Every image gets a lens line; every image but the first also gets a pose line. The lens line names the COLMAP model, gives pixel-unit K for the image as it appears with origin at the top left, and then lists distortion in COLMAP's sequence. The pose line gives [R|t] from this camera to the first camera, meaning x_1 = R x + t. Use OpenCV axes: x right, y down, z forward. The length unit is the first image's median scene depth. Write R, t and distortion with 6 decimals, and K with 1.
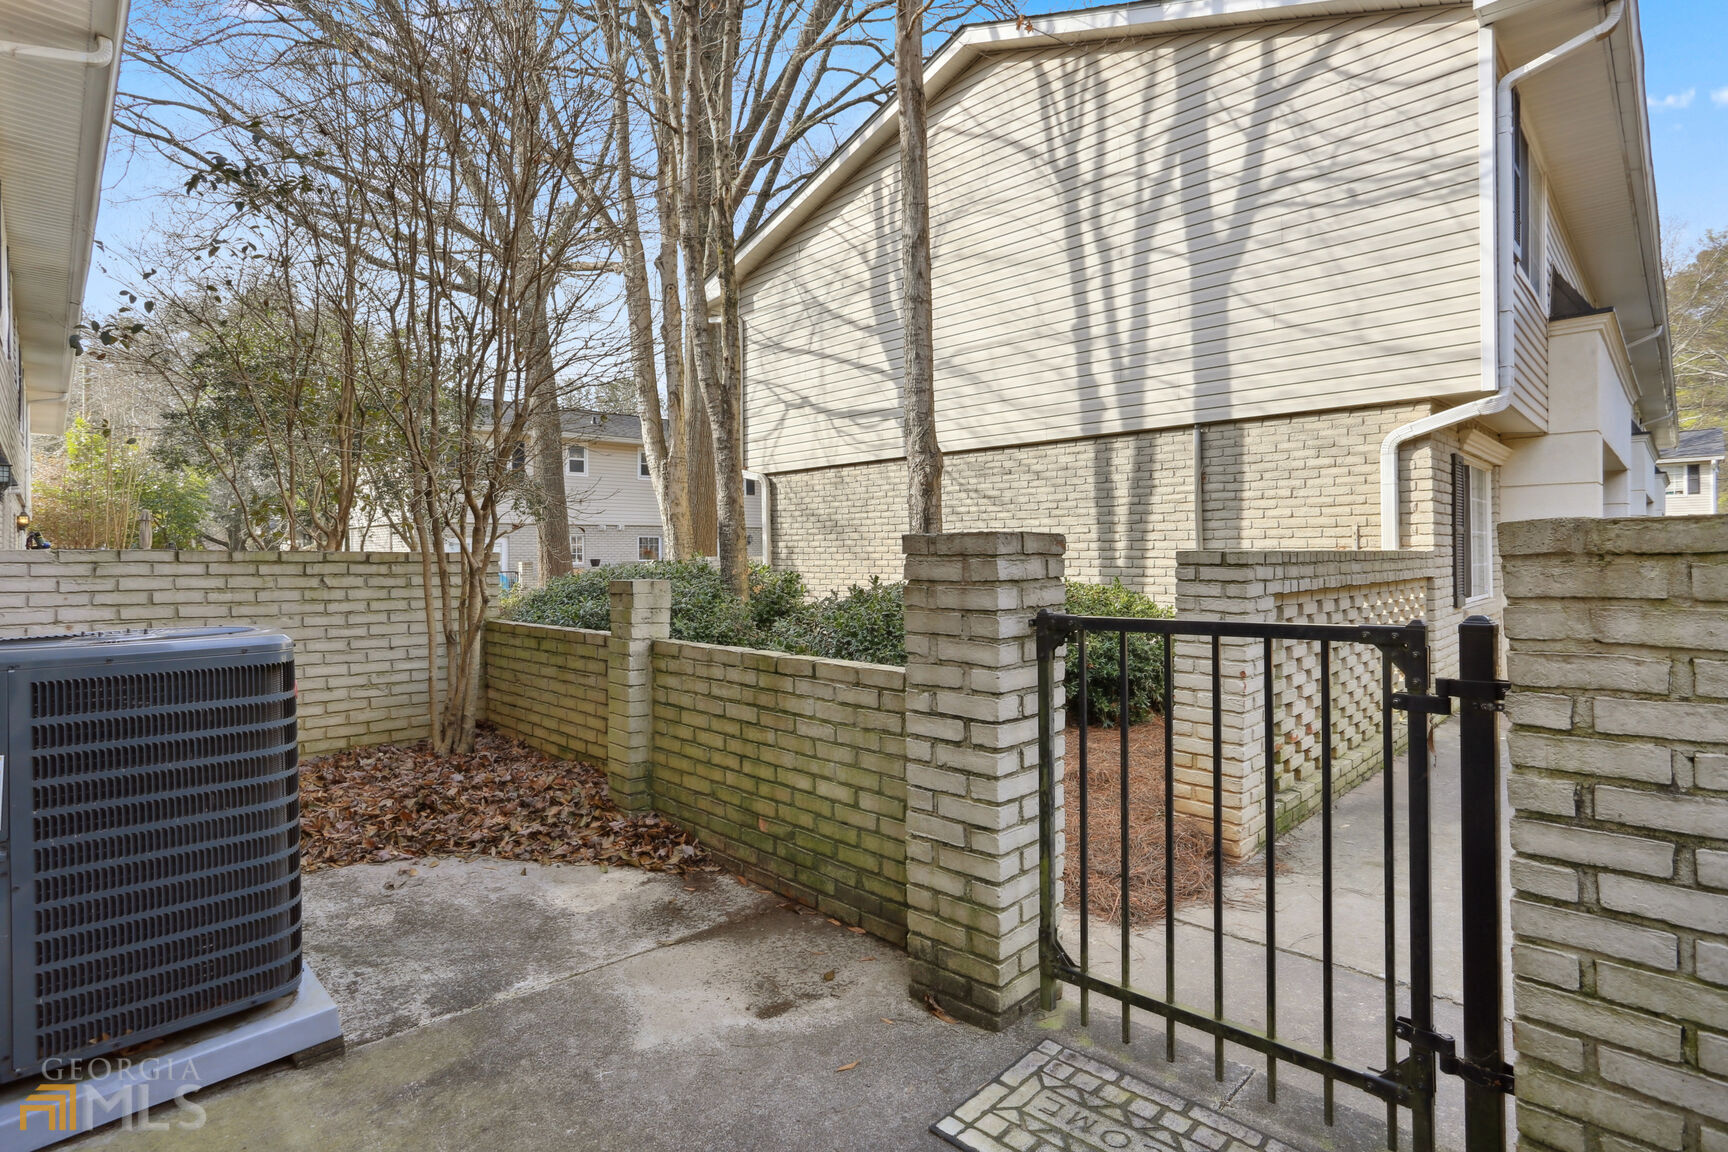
lens RADIAL K [[846.7, 0, 859.3], [0, 846.7, 554.8], [0, 0, 1]] dist [-0.028778, 0.000218]
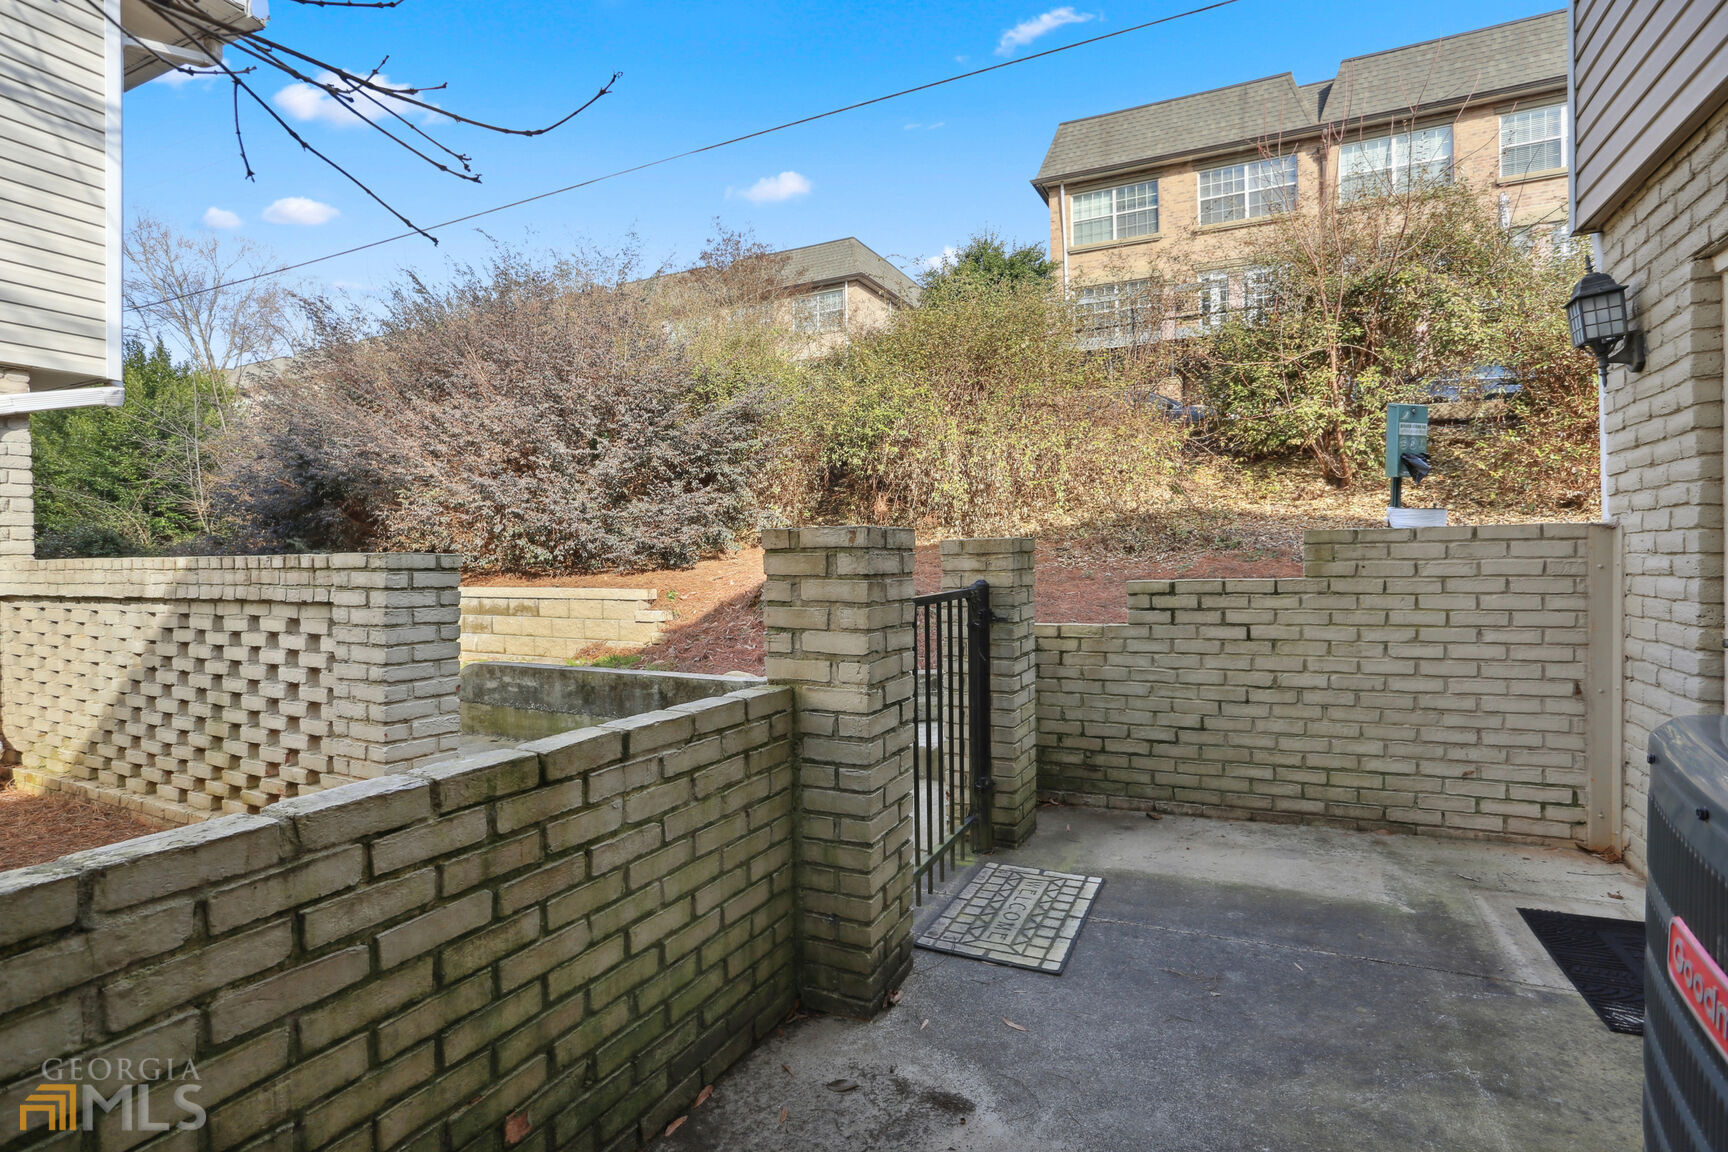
lens RADIAL K [[846.7, 0, 859.3], [0, 846.7, 554.8], [0, 0, 1]] dist [-0.028778, 0.000218]
pose [[-0.329189, 0.016405, 0.944122, -0.792613], [0.005748, 0.999865, -0.015369, 0.018387], [-0.944247, 0.000368, -0.329239, 1.258869]]
